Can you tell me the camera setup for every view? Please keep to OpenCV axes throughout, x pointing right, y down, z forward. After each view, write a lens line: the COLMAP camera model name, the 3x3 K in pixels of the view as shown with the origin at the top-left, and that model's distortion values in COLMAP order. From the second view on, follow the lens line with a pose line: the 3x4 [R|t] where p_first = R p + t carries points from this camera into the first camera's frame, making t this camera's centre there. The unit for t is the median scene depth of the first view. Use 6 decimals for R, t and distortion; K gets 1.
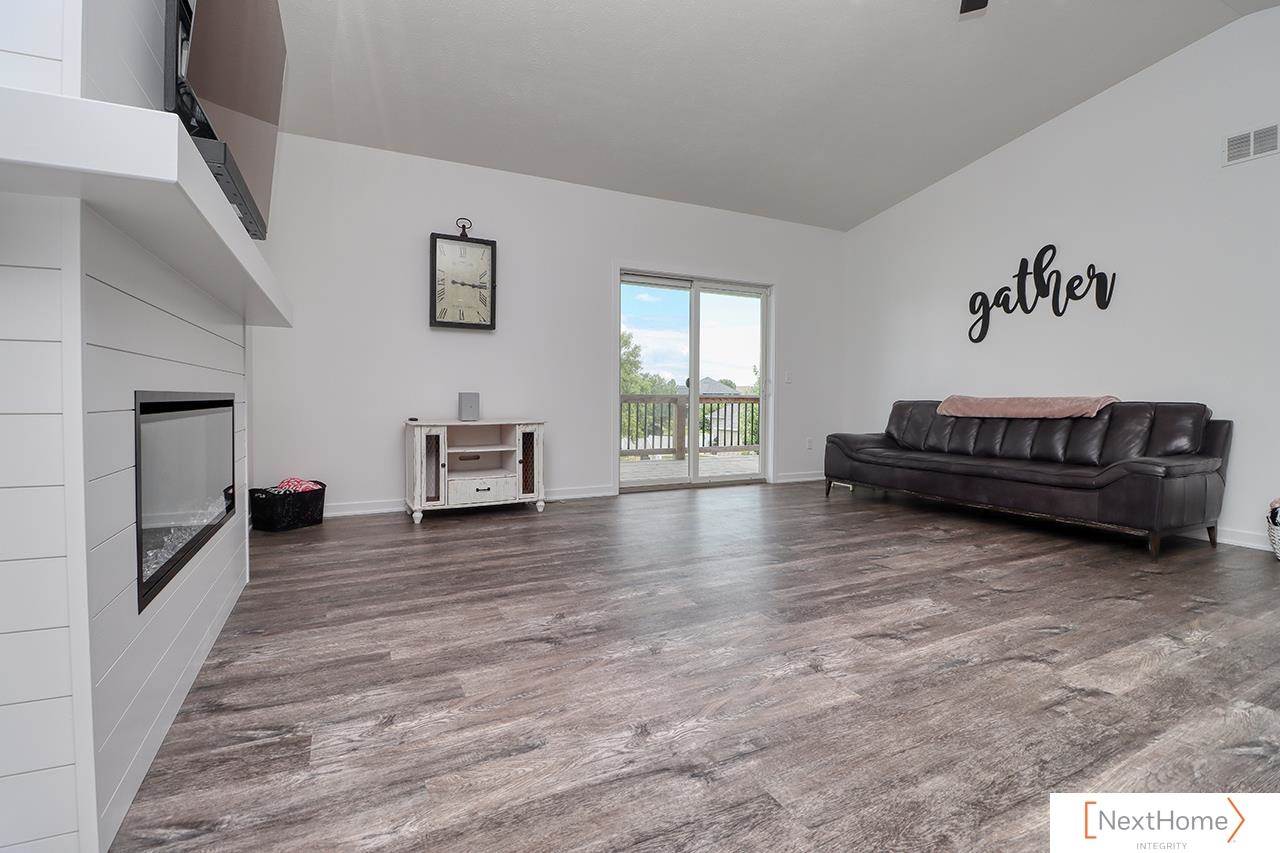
lens RADIAL K [[592.8, 0, 646.3], [0, 592.8, 407.6], [0, 0, 1]] dist [-0.005207, -0.010238]
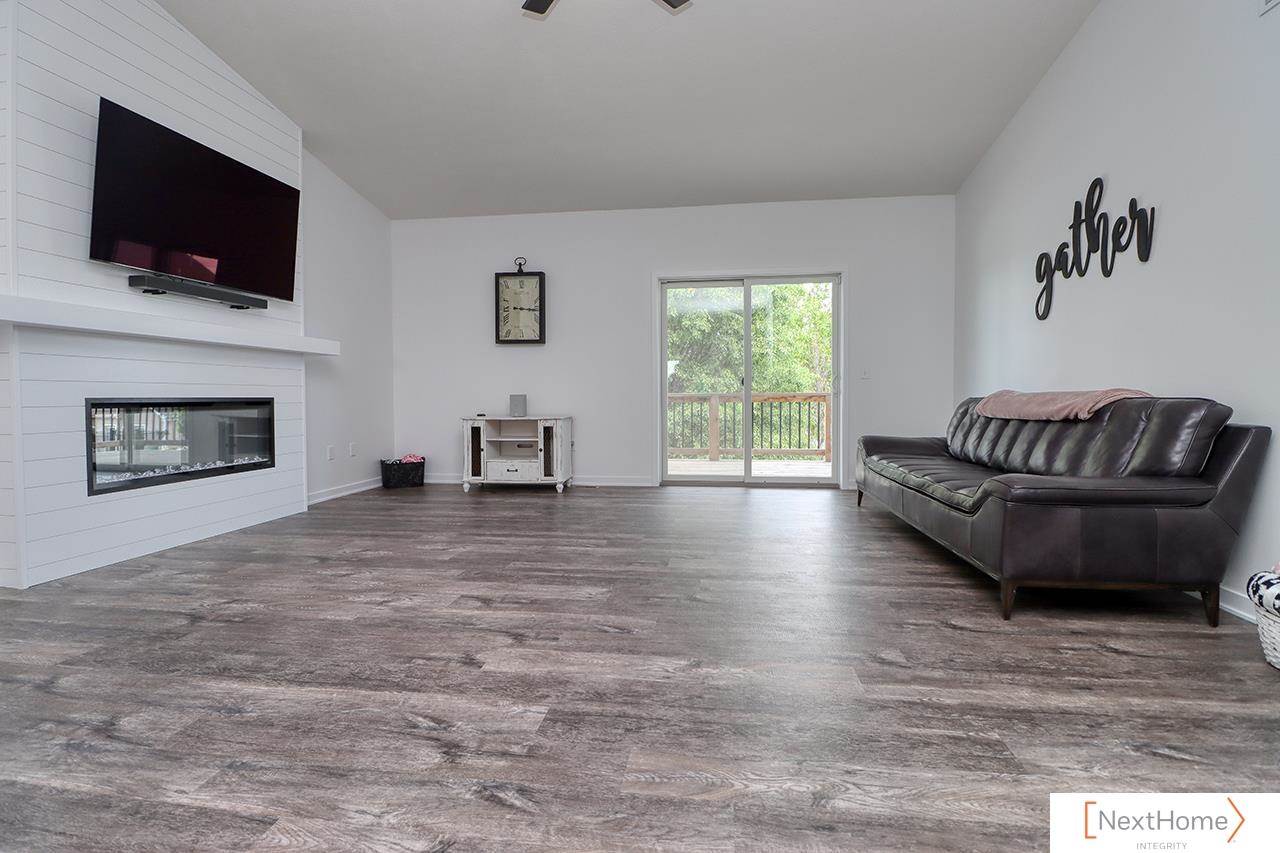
lens RADIAL K [[592.8, 0, 644.9], [0, 592.8, 405.5], [0, 0, 1]] dist [-0.005207, -0.010238]
pose [[0.824884, -0.001495, -0.565300, 0.794864], [0.000220, 0.999997, -0.002324, 0.001648], [0.565301, 0.001792, 0.824882, 0.126058]]
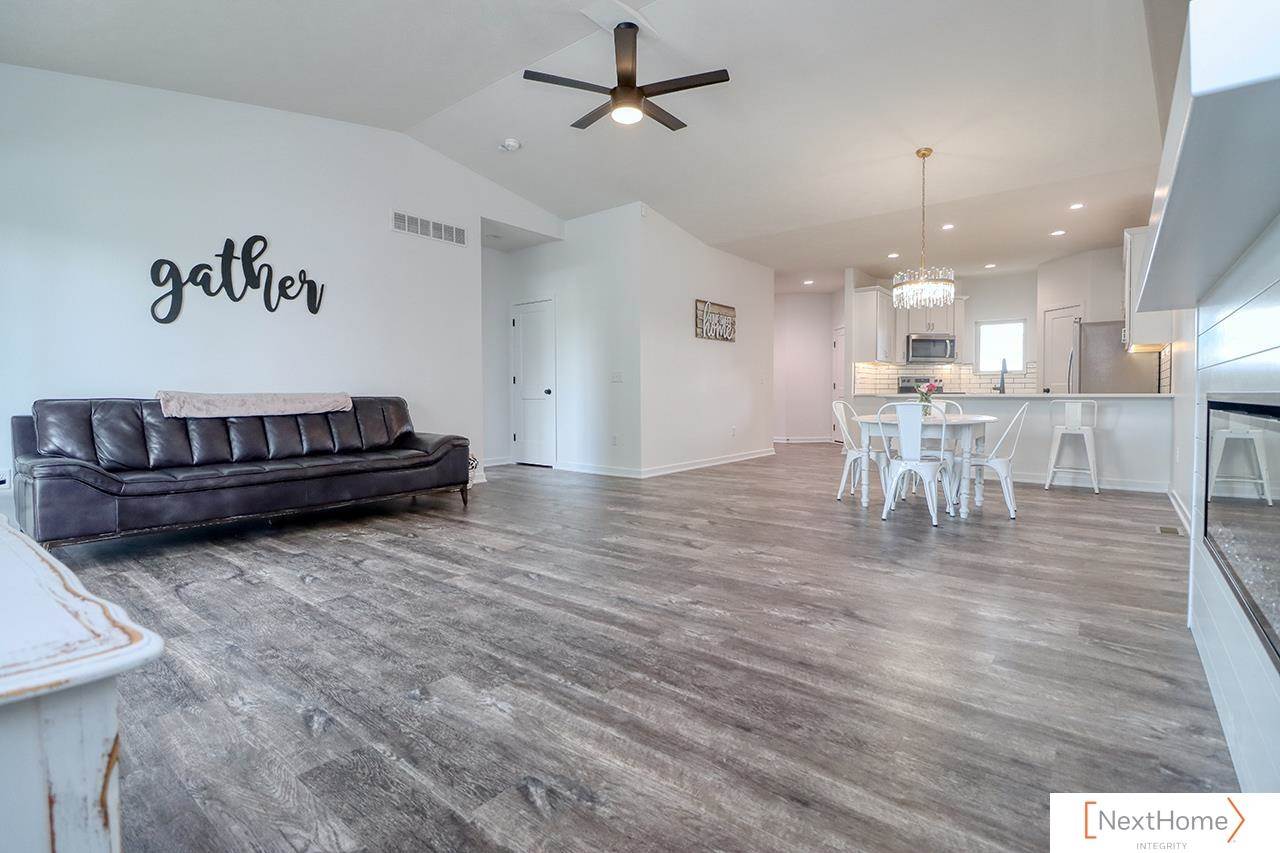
lens RADIAL K [[592.8, 0, 640.7], [0, 592.8, 410.7], [0, 0, 1]] dist [-0.005207, -0.010238]
pose [[-0.413856, -0.031158, 0.909809, -0.584564], [0.014250, 0.999070, 0.040696, -0.024115], [-0.910231, 0.029807, -0.413027, 1.053121]]
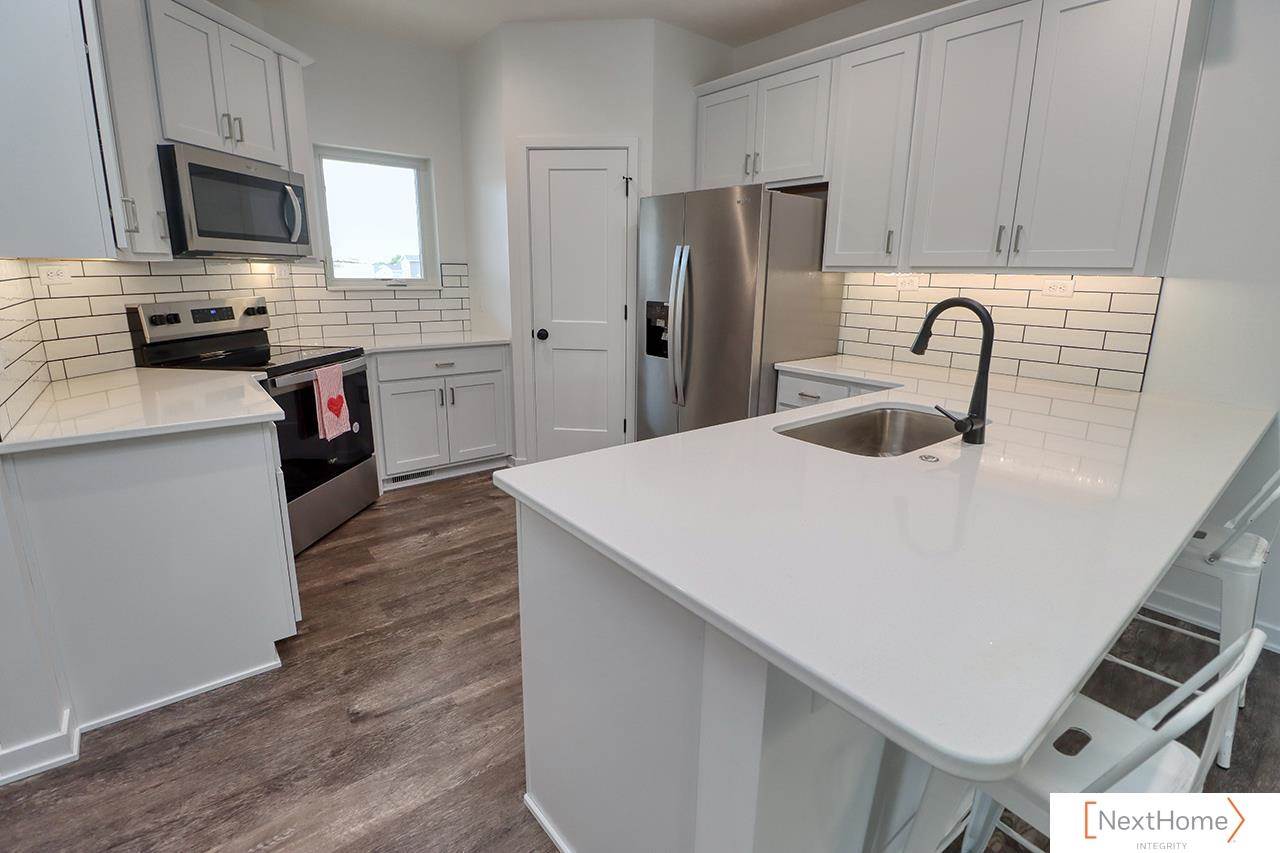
lens RADIAL K [[592.8, 0, 645.6], [0, 592.8, 417.0], [0, 0, 1]] dist [-0.005207, -0.010238]
pose [[-0.976929, 0.029271, -0.211547, 0.861047], [-0.025029, 0.968043, 0.249530, -0.110444], [0.212091, 0.249069, -0.944977, -0.231143]]
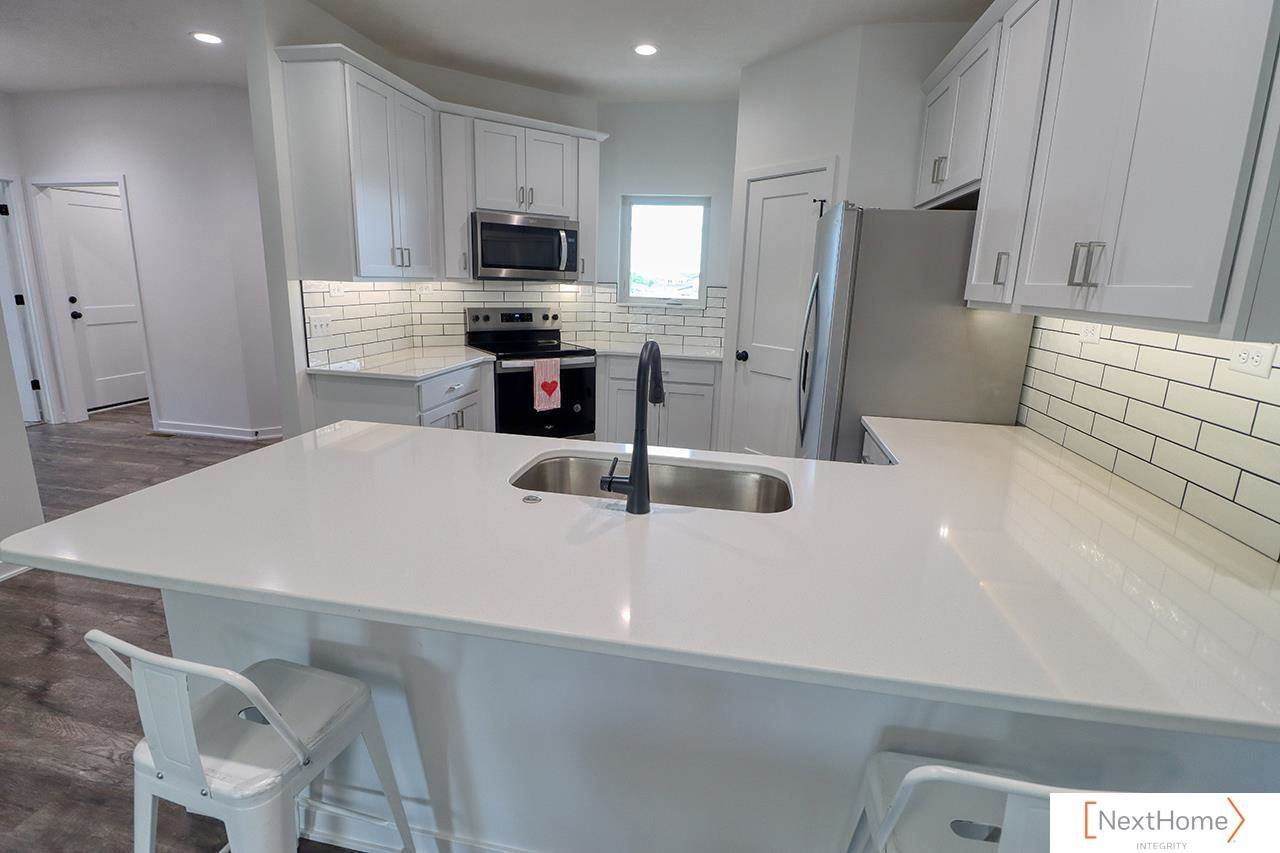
lens RADIAL K [[592.8, 0, 642.1], [0, 592.8, 416.5], [0, 0, 1]] dist [-0.005207, -0.010238]
pose [[-0.796131, -0.170066, 0.580735, 0.320026], [-0.029936, 0.969589, 0.242902, -0.136873], [-0.604384, 0.175997, -0.777011, -0.313766]]
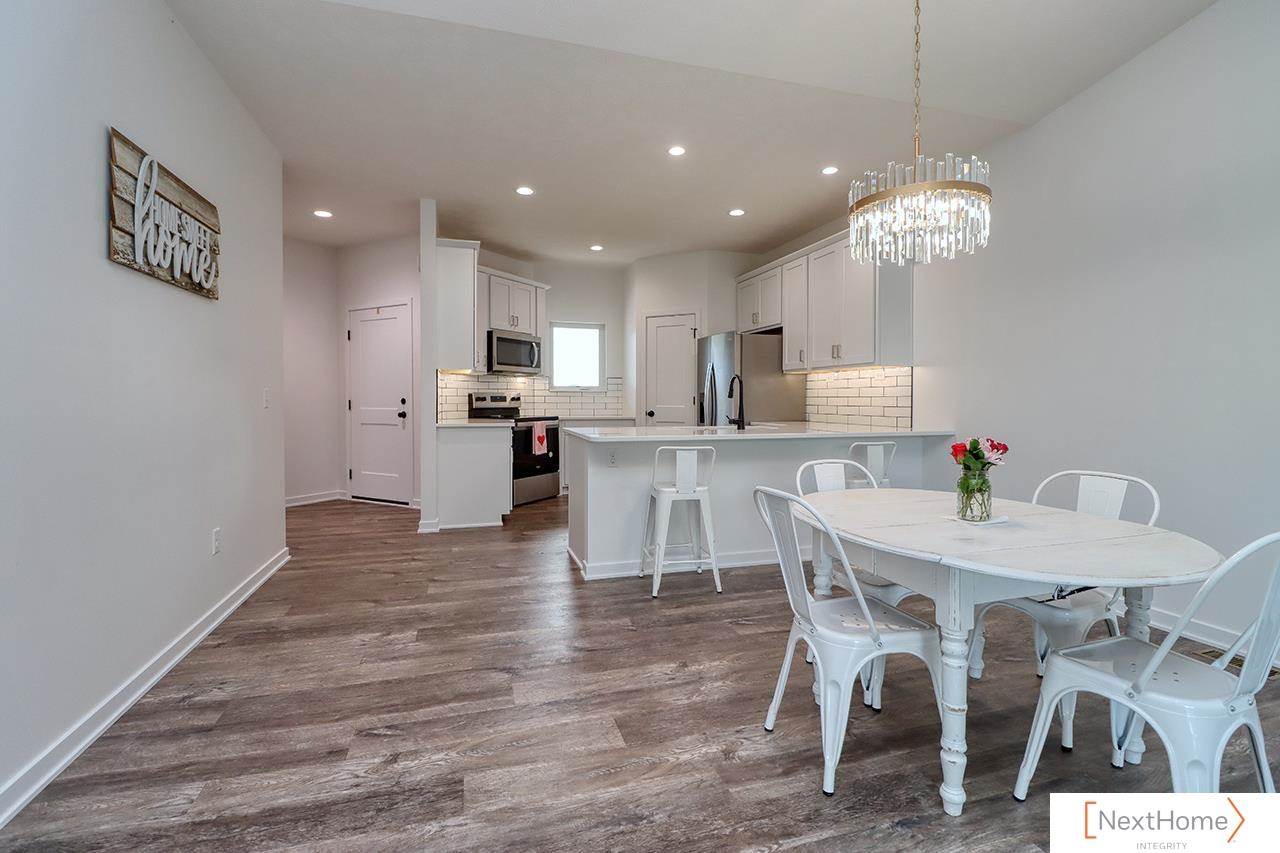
lens RADIAL K [[592.8, 0, 643.8], [0, 592.8, 415.0], [0, 0, 1]] dist [-0.005207, -0.010238]
pose [[-0.984466, -0.012969, 0.175097, 0.514562], [-0.005323, 0.999015, 0.044064, -0.064767], [-0.175496, 0.042447, -0.983565, 0.540237]]
